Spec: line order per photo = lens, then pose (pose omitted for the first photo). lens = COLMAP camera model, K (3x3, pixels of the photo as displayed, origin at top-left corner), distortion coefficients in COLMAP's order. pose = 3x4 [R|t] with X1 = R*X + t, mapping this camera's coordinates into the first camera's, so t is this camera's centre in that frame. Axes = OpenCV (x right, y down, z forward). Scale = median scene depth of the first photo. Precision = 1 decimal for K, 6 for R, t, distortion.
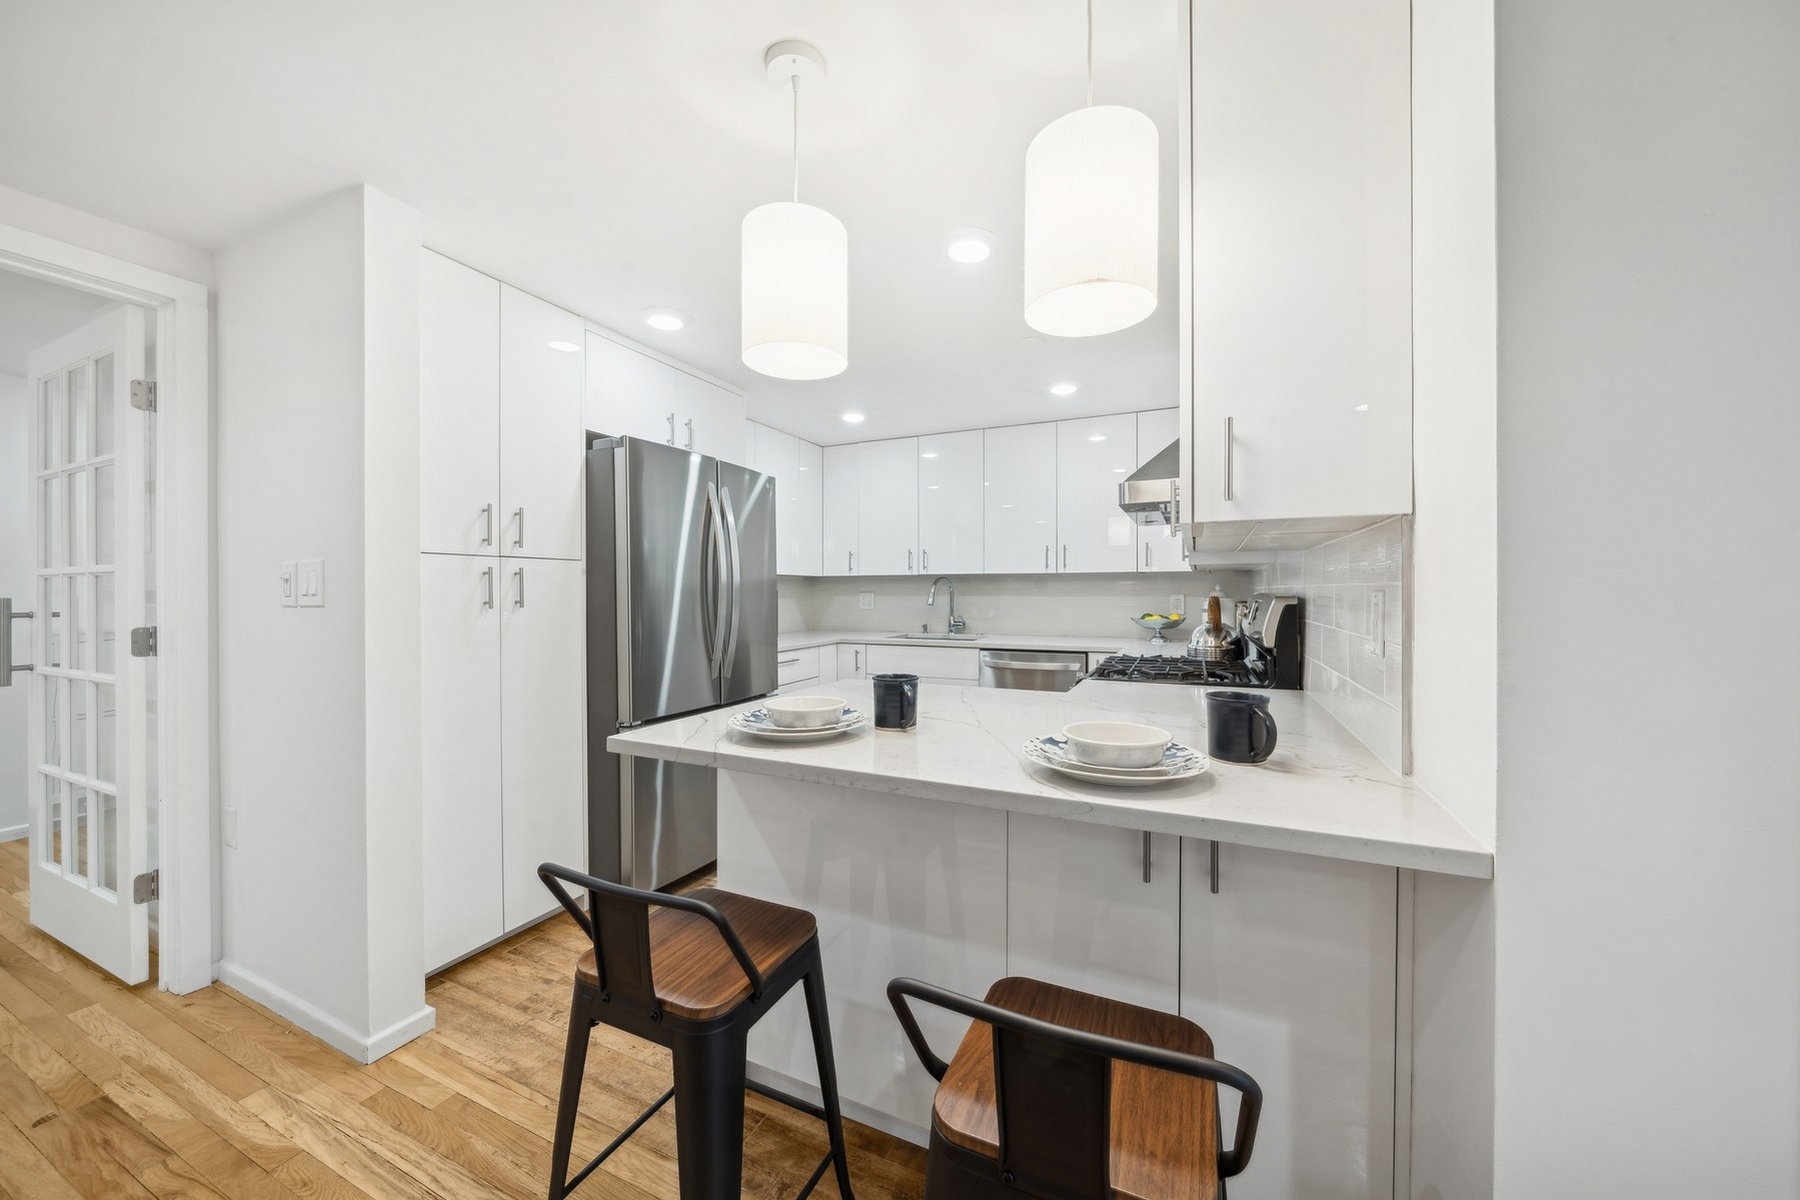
lens RADIAL K [[634.6, 0, 902.1], [0, 634.6, 601.0], [0, 0, 1]] dist [-0.009628, 0.000887]
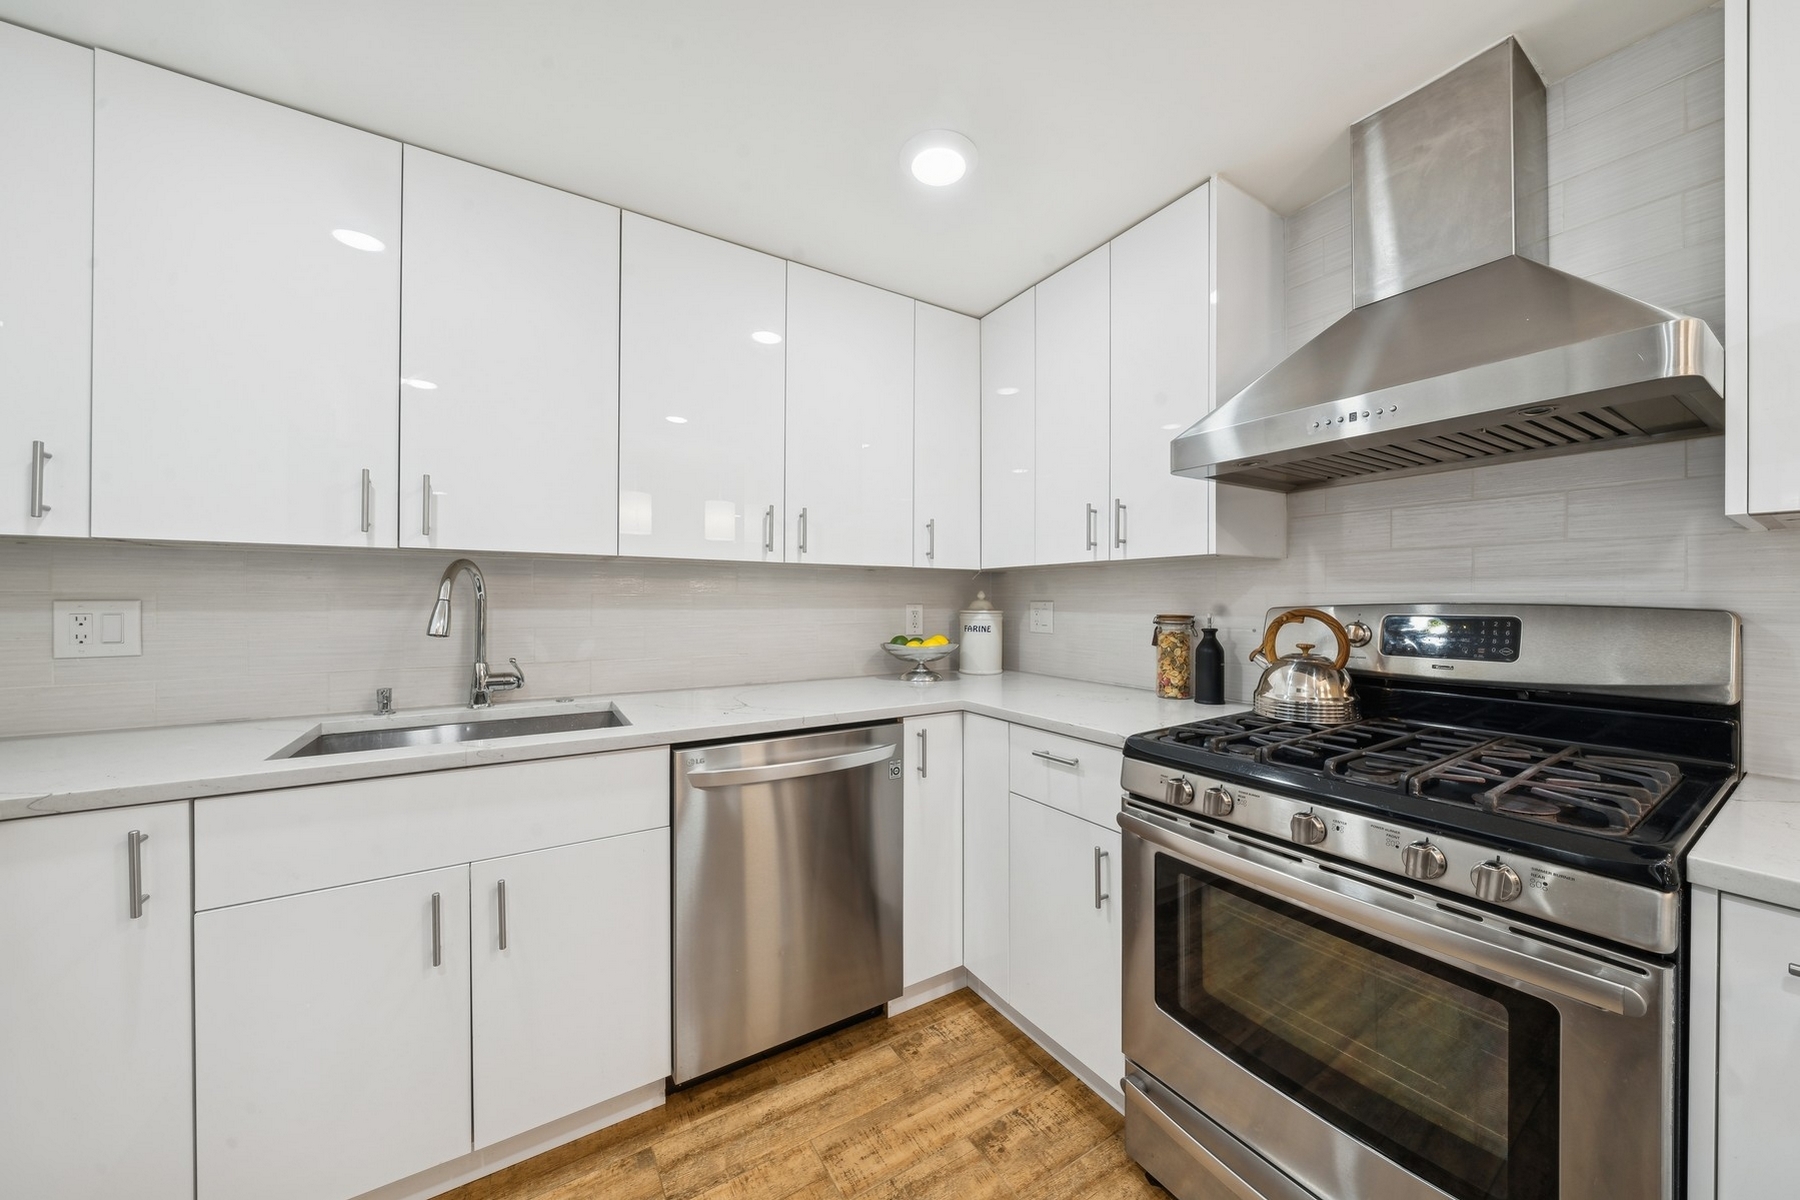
lens RADIAL K [[634.6, 0, 909.4], [0, 634.6, 597.0], [0, 0, 1]] dist [-0.009628, 0.000887]
pose [[0.538966, 0.009066, 0.842278, -0.110146], [0.009476, 0.999814, -0.016825, -0.006779], [-0.842274, 0.017050, 0.538780, 0.587961]]
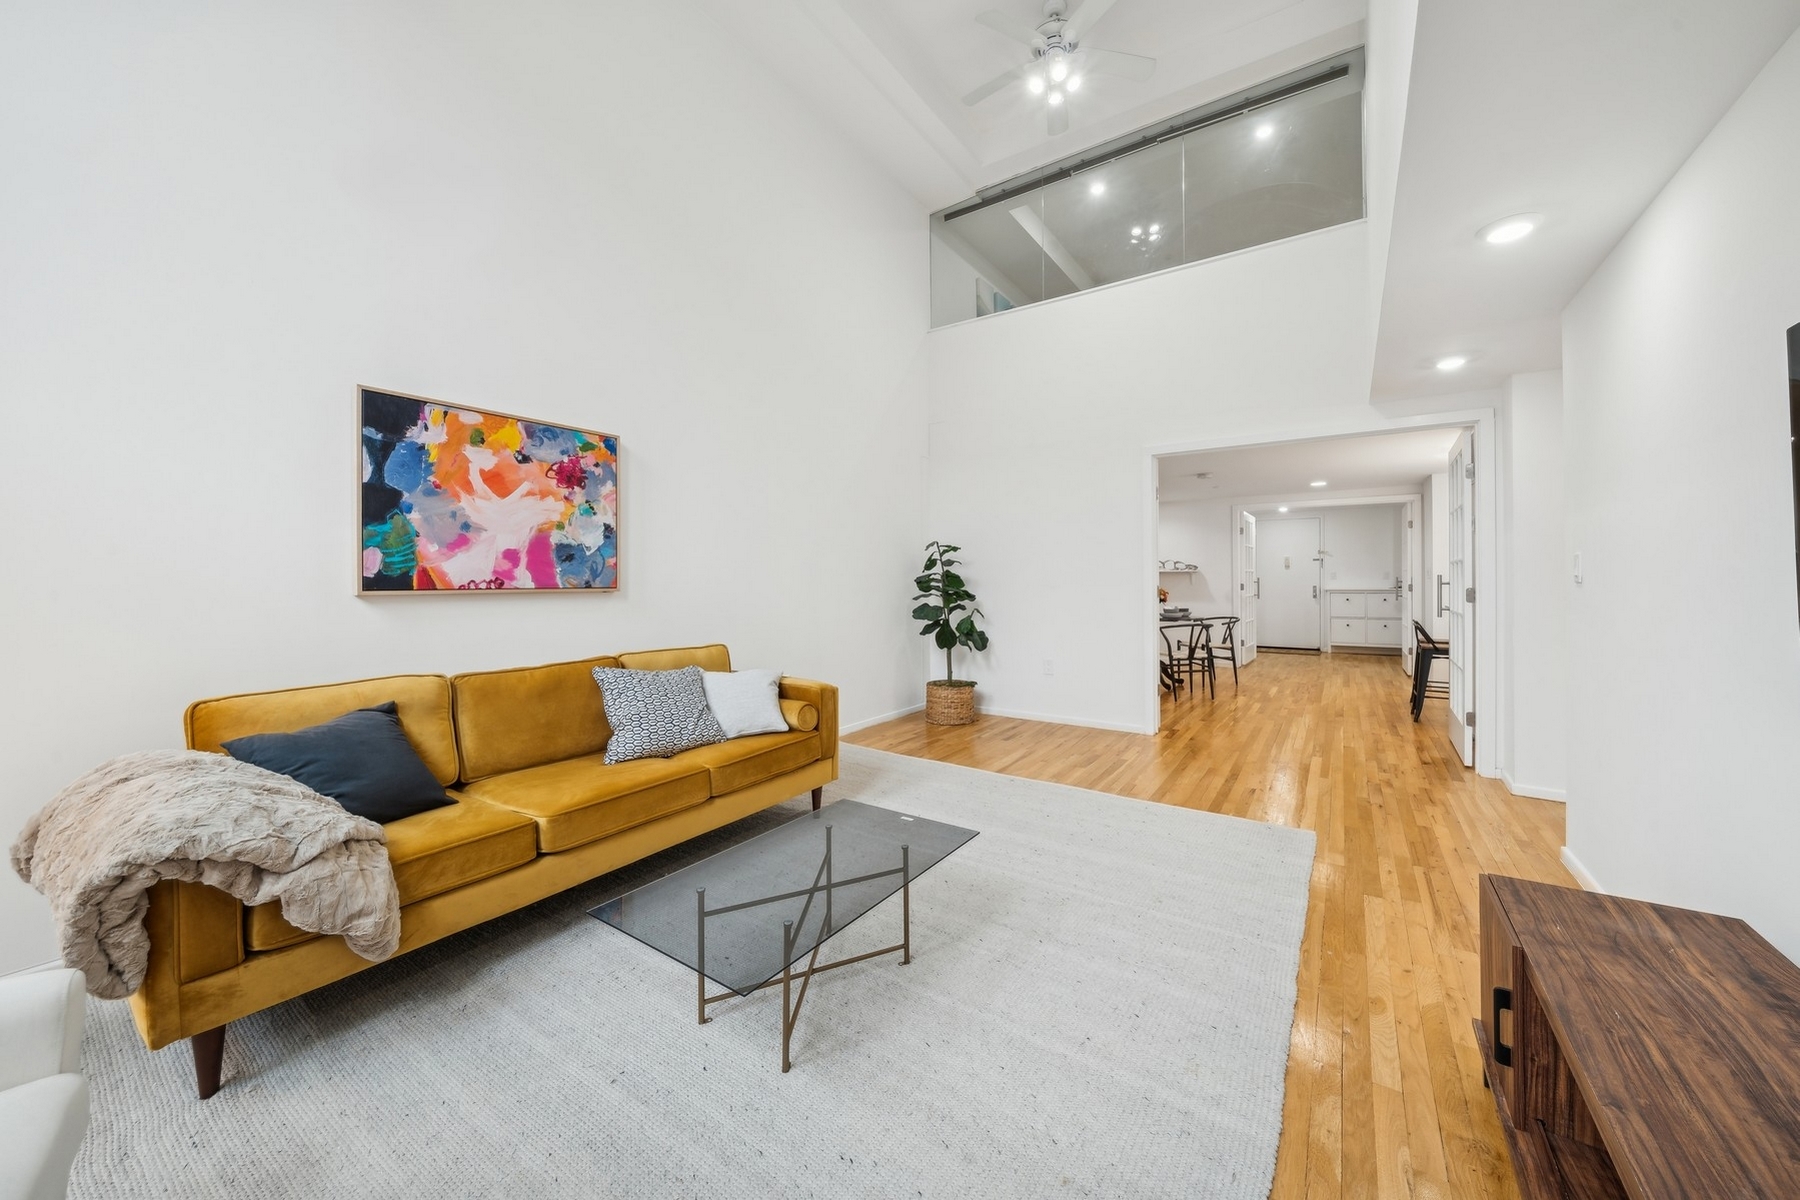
lens RADIAL K [[634.6, 0, 914.9], [0, 634.6, 580.1], [0, 0, 1]] dist [-0.009628, 0.000887]
pose [[-0.162248, 0.001149, -0.986749, 1.516451], [-0.017144, 0.999845, 0.003983, 0.023547], [0.986601, 0.017563, -0.162203, -0.646676]]
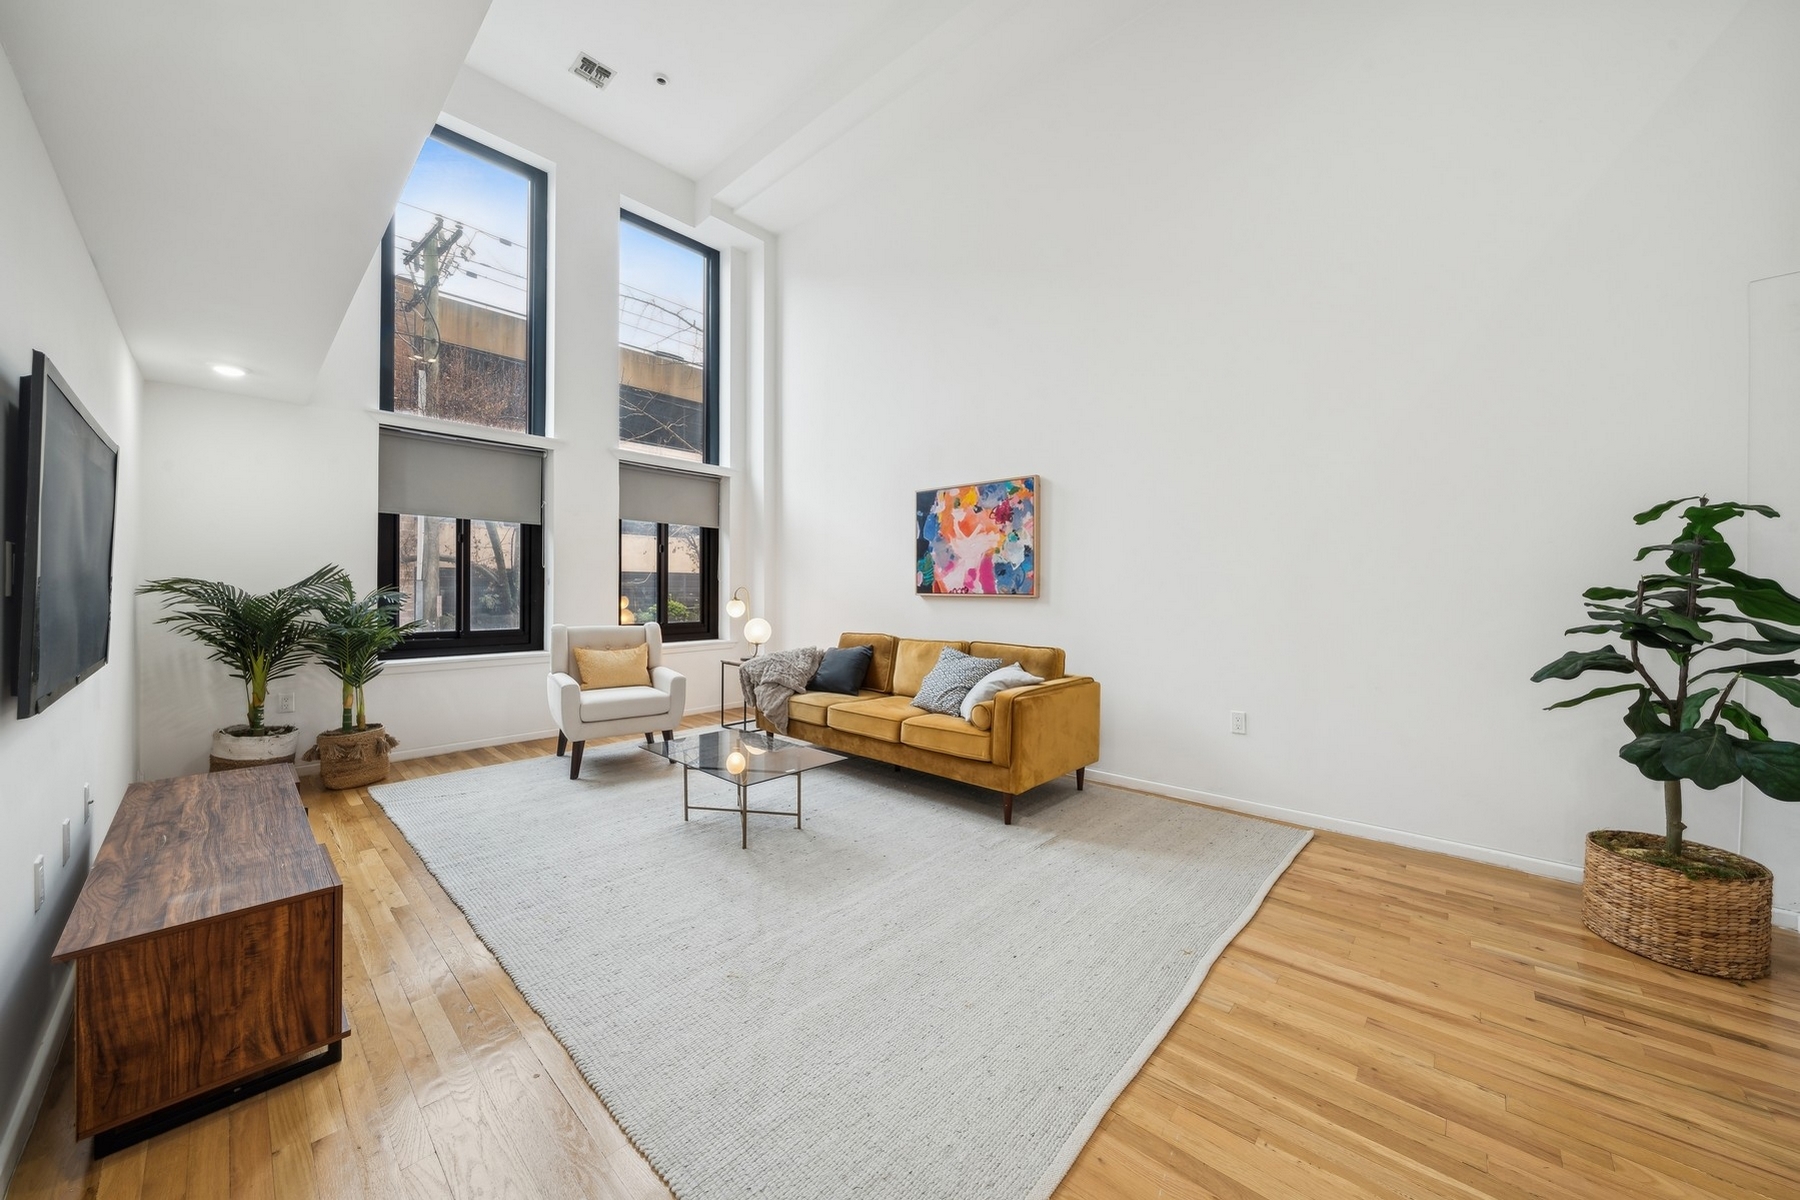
lens RADIAL K [[634.6, 0, 926.8], [0, 634.6, 591.1], [0, 0, 1]] dist [-0.009628, 0.000887]
pose [[-0.957926, -0.006633, 0.286938, 0.643812], [0.001113, 0.999640, 0.026824, 0.008938], [-0.287012, 0.026015, -0.957574, -0.110045]]
